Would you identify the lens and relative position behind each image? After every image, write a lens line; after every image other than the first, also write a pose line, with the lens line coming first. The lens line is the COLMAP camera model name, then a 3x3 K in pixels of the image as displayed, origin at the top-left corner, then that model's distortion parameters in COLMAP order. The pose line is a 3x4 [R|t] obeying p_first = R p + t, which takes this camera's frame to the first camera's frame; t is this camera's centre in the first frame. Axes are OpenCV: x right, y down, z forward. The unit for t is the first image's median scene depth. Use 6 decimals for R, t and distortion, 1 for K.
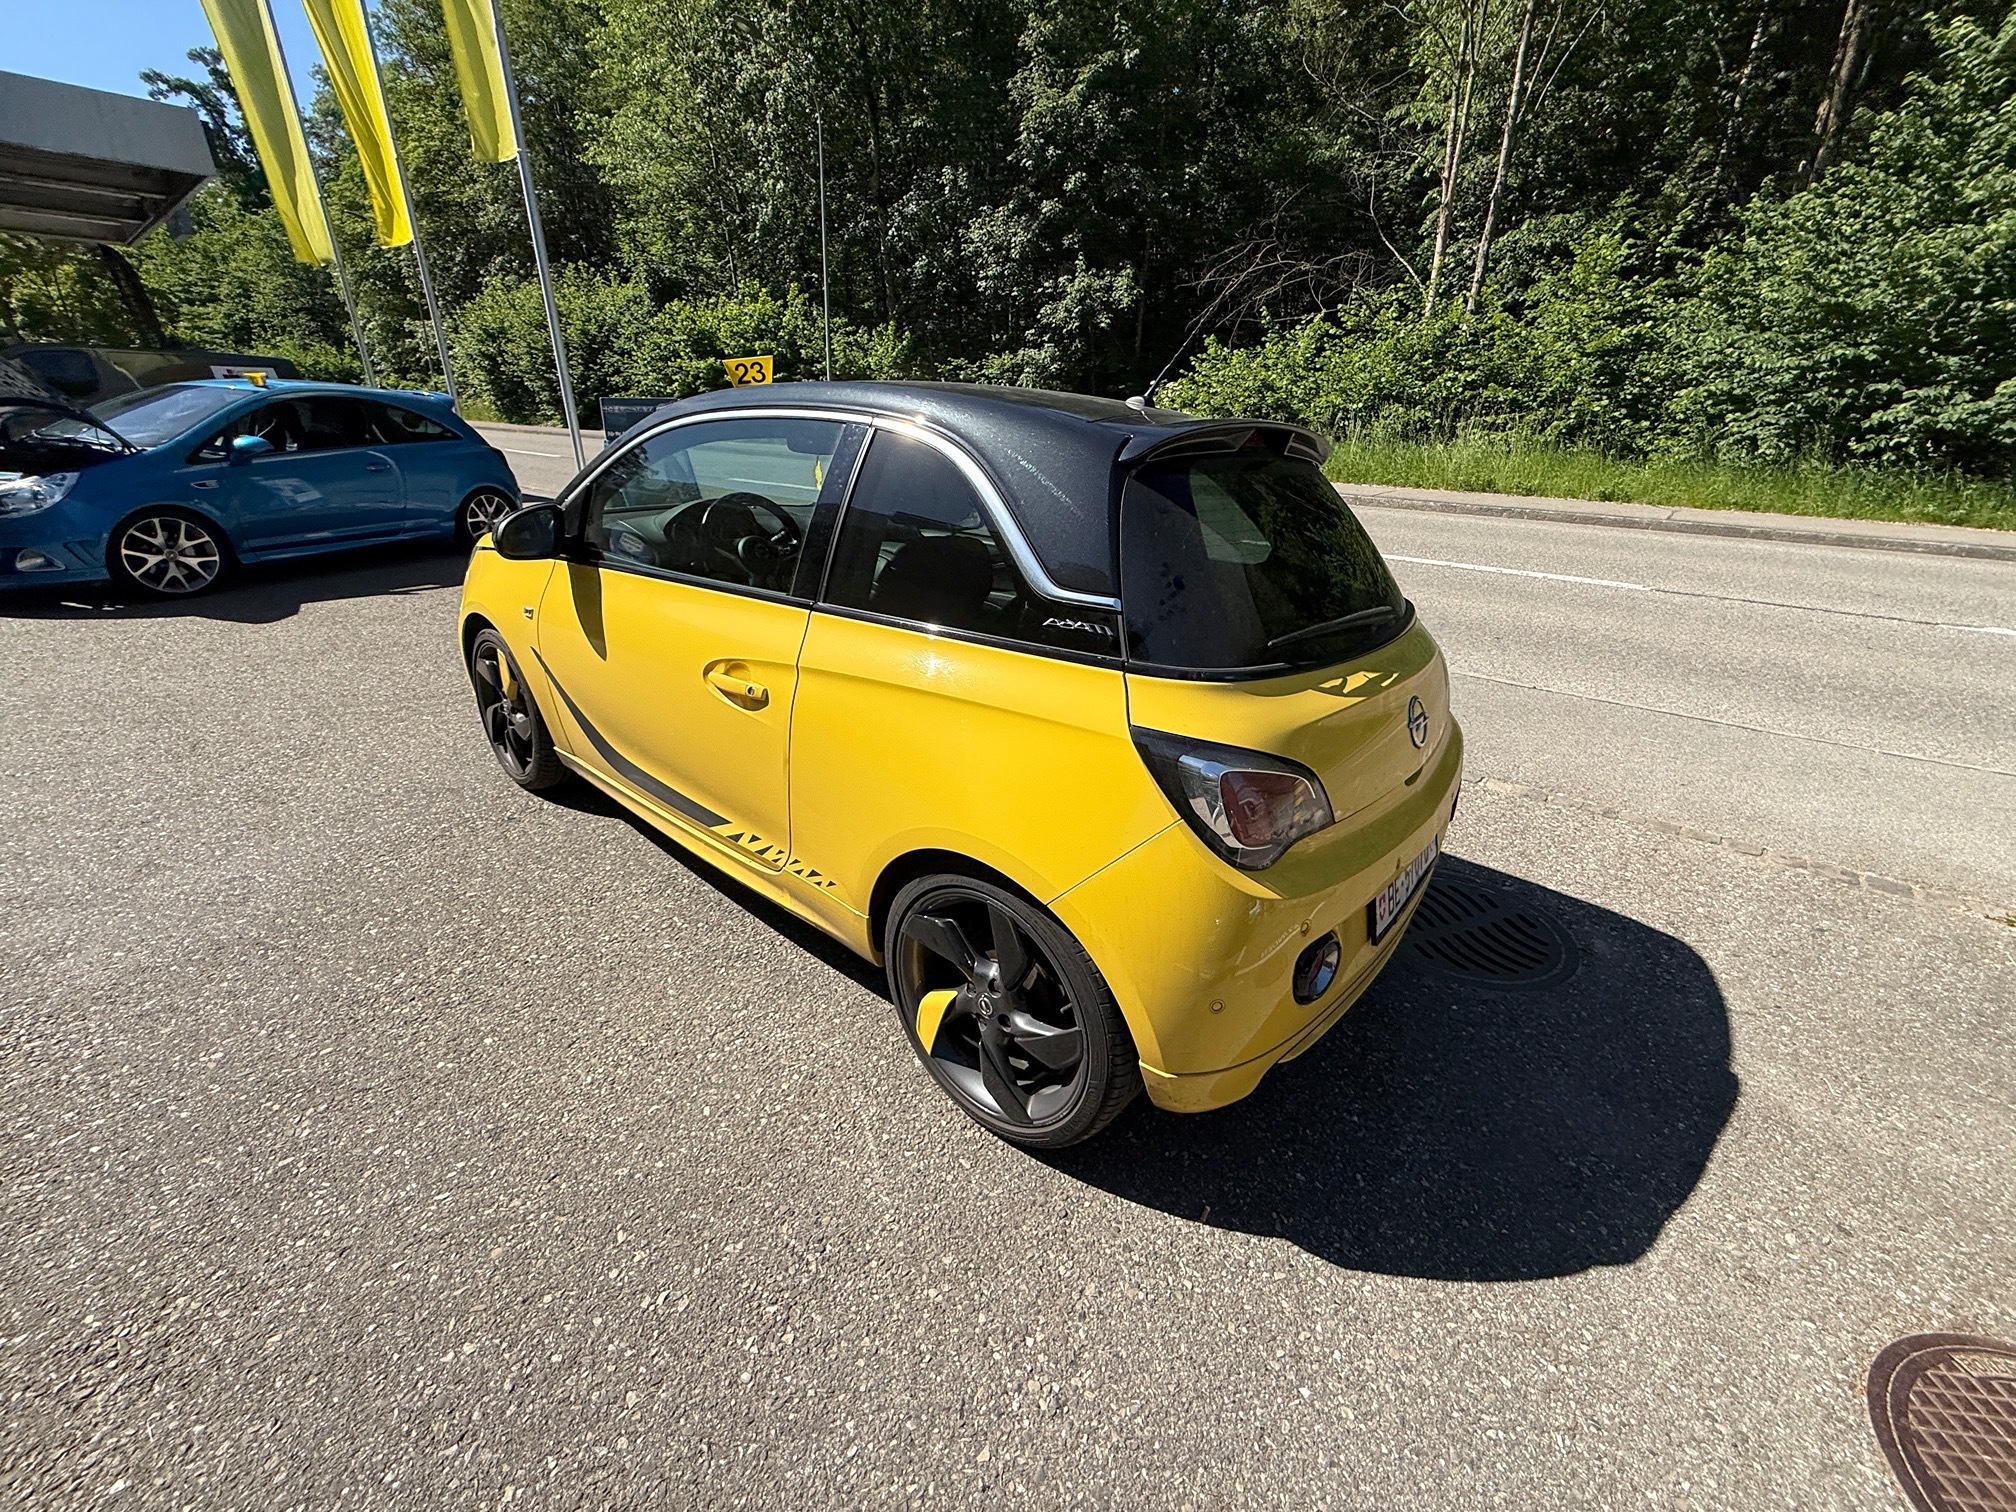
lens RADIAL K [[799.5, 0, 1003.8], [0, 799.5, 757.8], [0, 0, 1]] dist [0.001040, -0.000585]
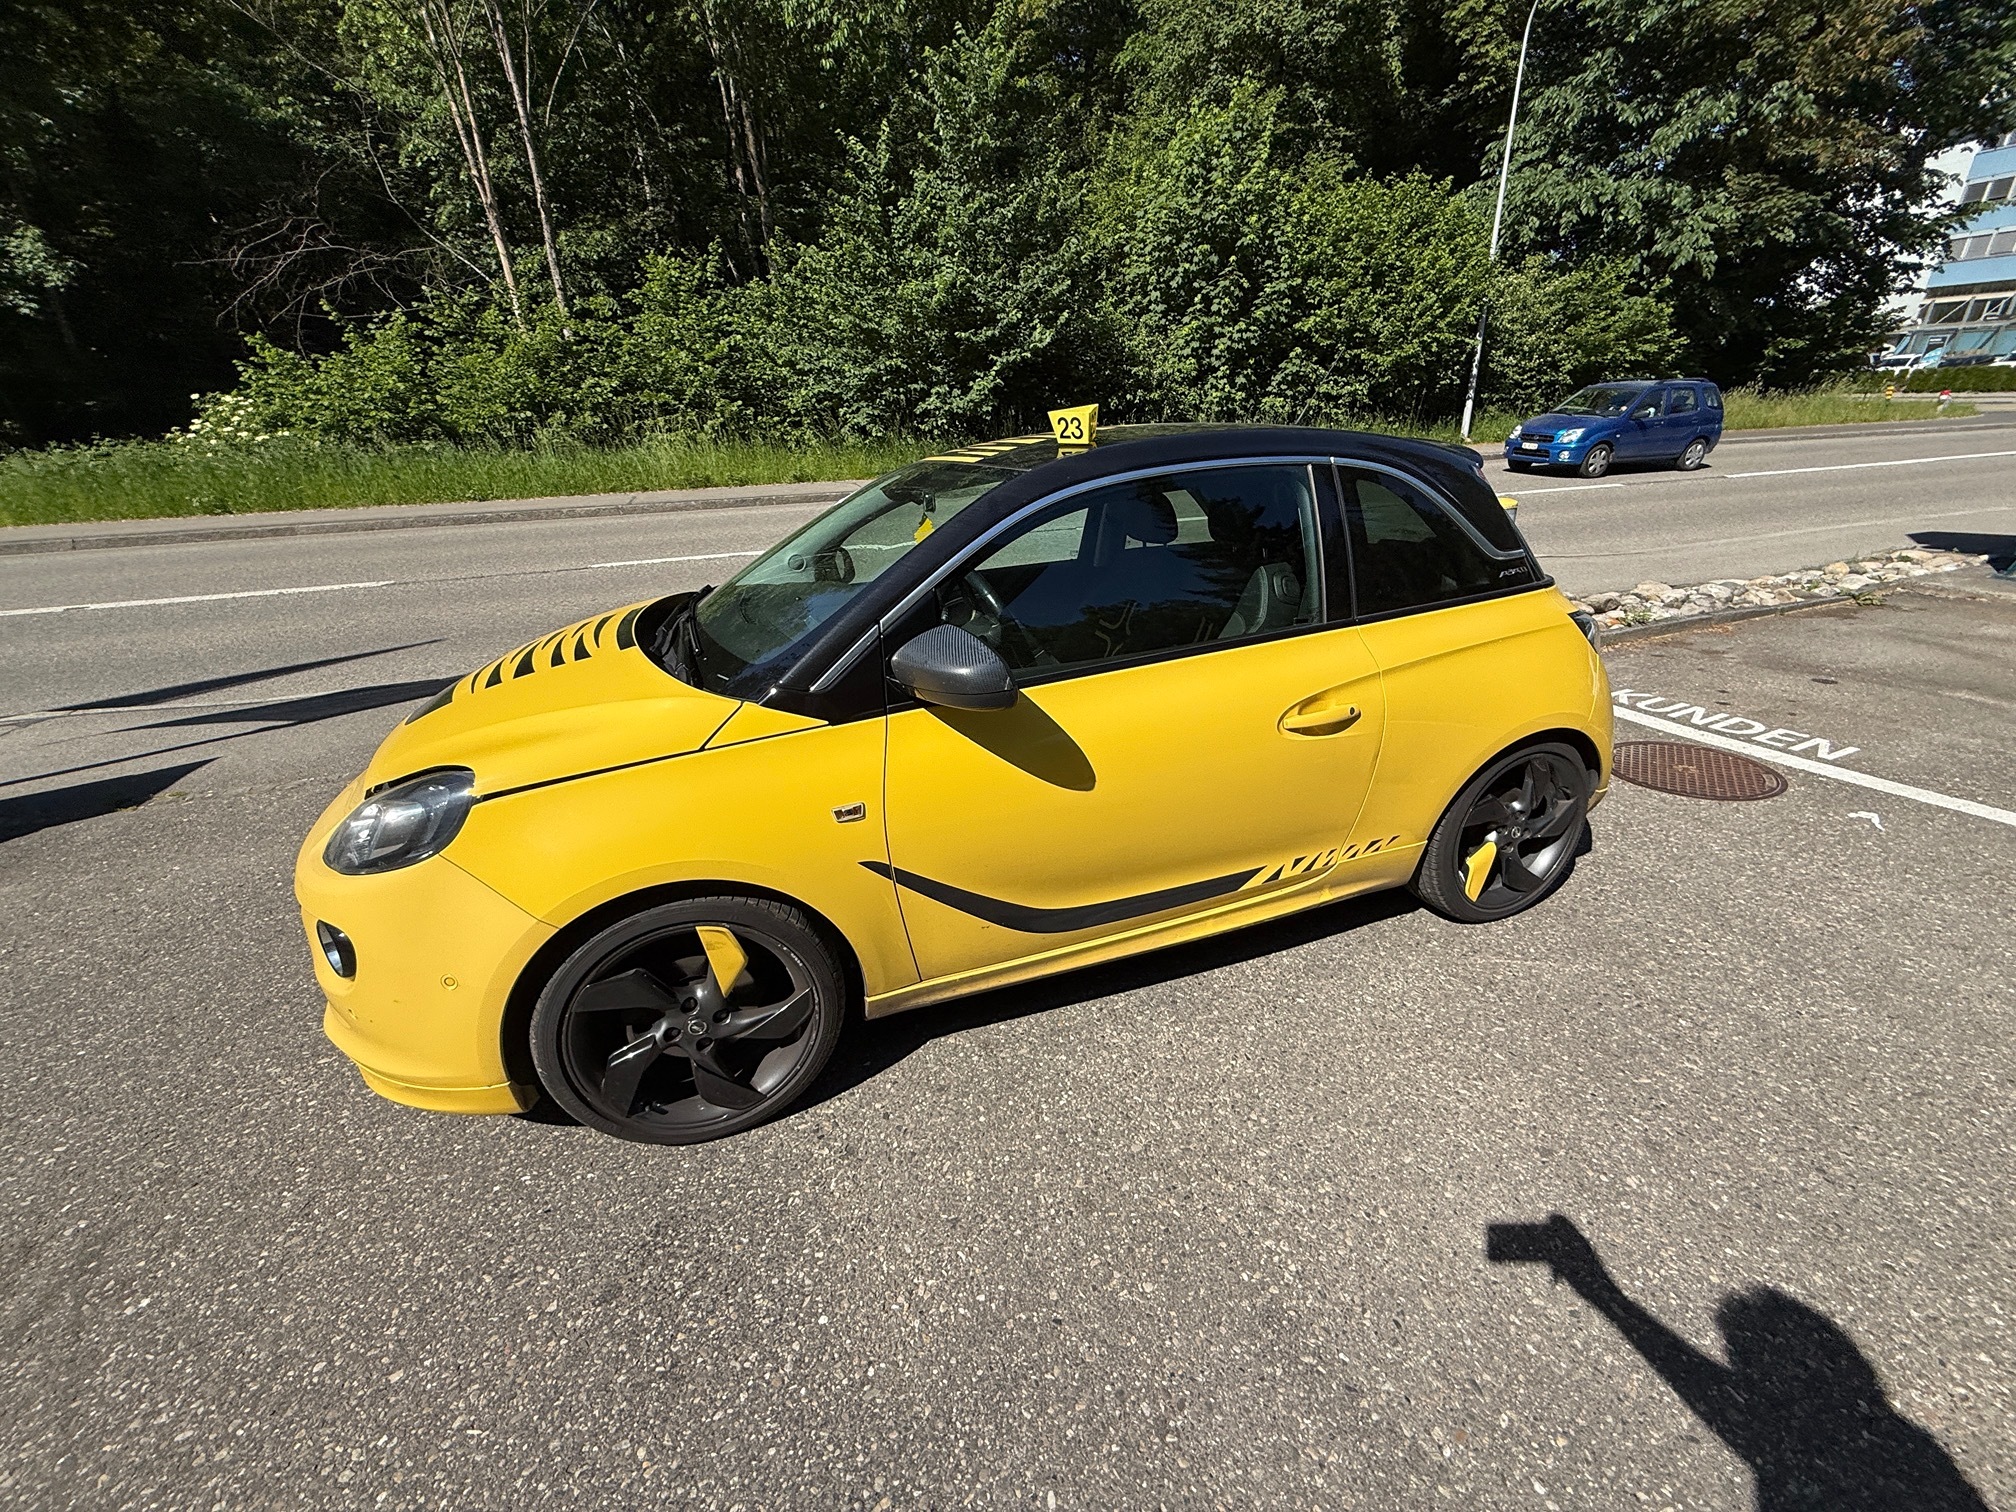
lens RADIAL K [[801.2, 0, 1004.5], [0, 801.2, 756.9], [0, 0, 1]] dist [0.000489, -0.000093]
pose [[0.496544, -0.380259, 0.780287, -0.207915], [0.381954, 0.902946, 0.196974, -0.061595], [-0.779458, 0.200227, 0.593594, 0.106303]]
